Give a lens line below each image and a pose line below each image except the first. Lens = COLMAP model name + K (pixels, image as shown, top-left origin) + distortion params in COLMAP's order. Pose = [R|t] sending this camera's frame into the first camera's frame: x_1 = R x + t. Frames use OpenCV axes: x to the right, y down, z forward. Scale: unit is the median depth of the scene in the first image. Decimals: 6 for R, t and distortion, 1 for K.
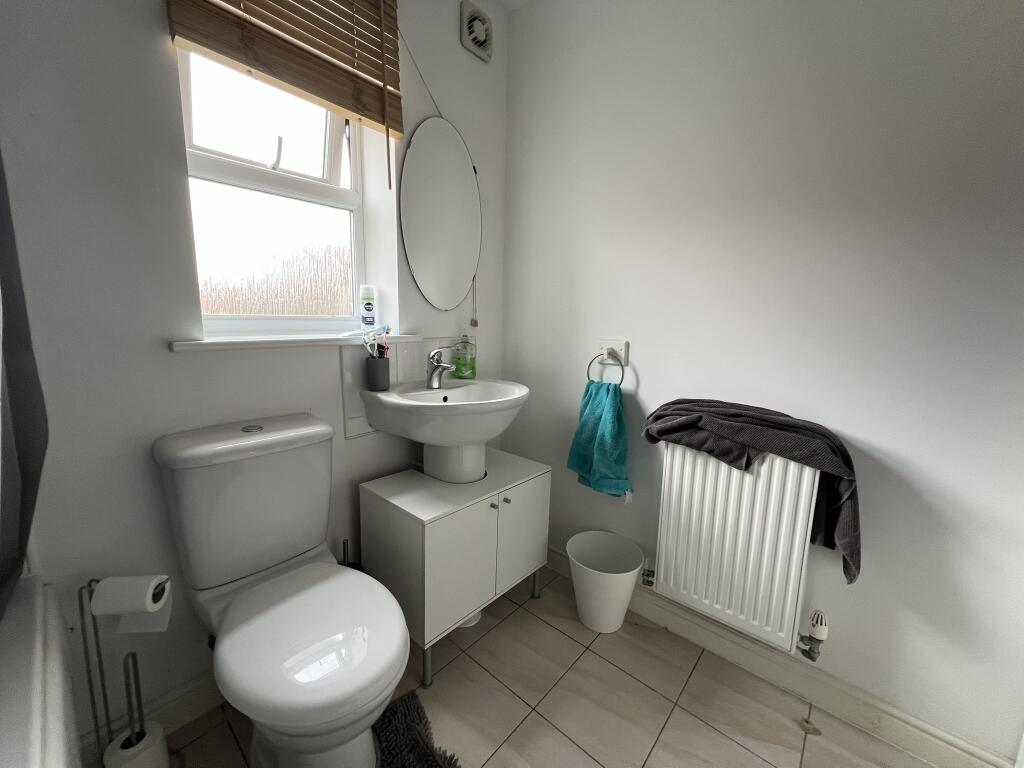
lens RADIAL K [[407.6, 0, 511.5], [0, 407.6, 381.2], [0, 0, 1]] dist [0.001488, -0.000129]
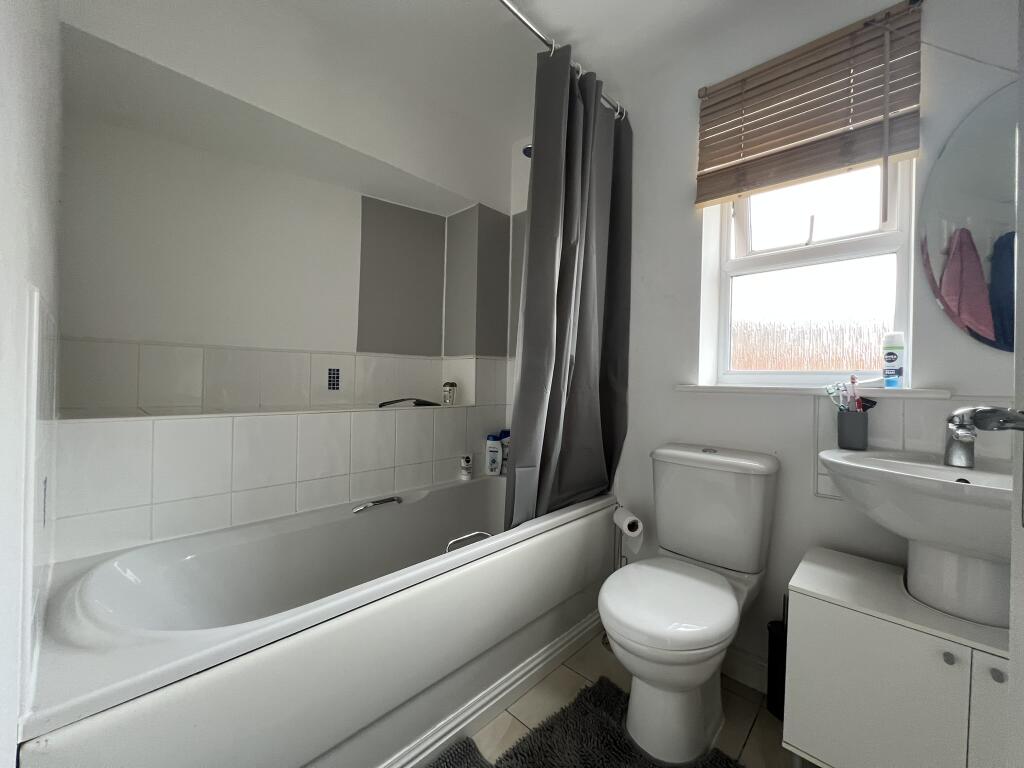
lens RADIAL K [[407.6, 0, 511.5], [0, 407.6, 381.2], [0, 0, 1]] dist [0.001488, -0.000129]
pose [[-0.032176, -0.026279, -0.999137, 0.589644], [-0.180567, 0.983358, -0.020049, 0.029164], [0.983036, 0.179766, -0.036385, 0.301091]]
